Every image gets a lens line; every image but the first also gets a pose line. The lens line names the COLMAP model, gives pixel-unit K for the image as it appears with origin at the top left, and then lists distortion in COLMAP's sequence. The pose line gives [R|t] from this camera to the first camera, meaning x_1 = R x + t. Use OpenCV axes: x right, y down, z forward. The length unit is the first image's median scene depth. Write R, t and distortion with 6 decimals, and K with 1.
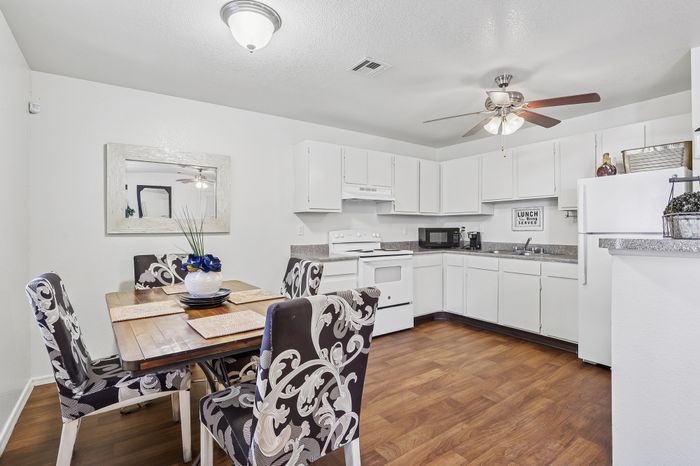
lens RADIAL K [[336.5, 0, 350.8], [0, 336.5, 234.3], [0, 0, 1]] dist [-0.012330, 0.001688]
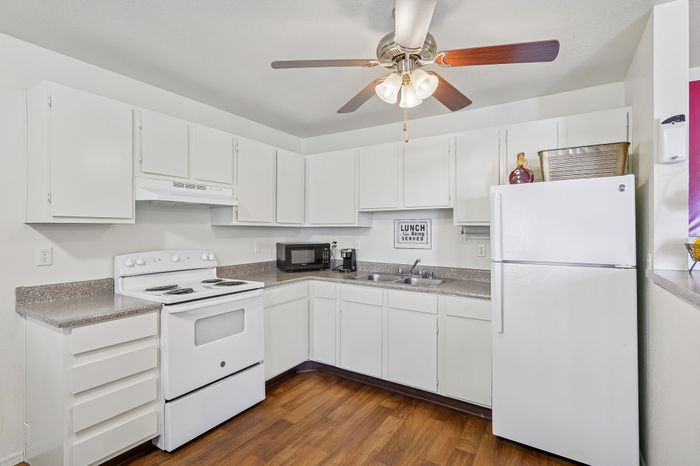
lens RADIAL K [[336.5, 0, 355.6], [0, 336.5, 230.2], [0, 0, 1]] dist [-0.012330, 0.001688]
pose [[0.920600, 0.003887, 0.390488, 0.094613], [0.003901, 0.999809, -0.019150, -0.041554], [-0.390488, 0.019153, 0.920409, 0.331916]]
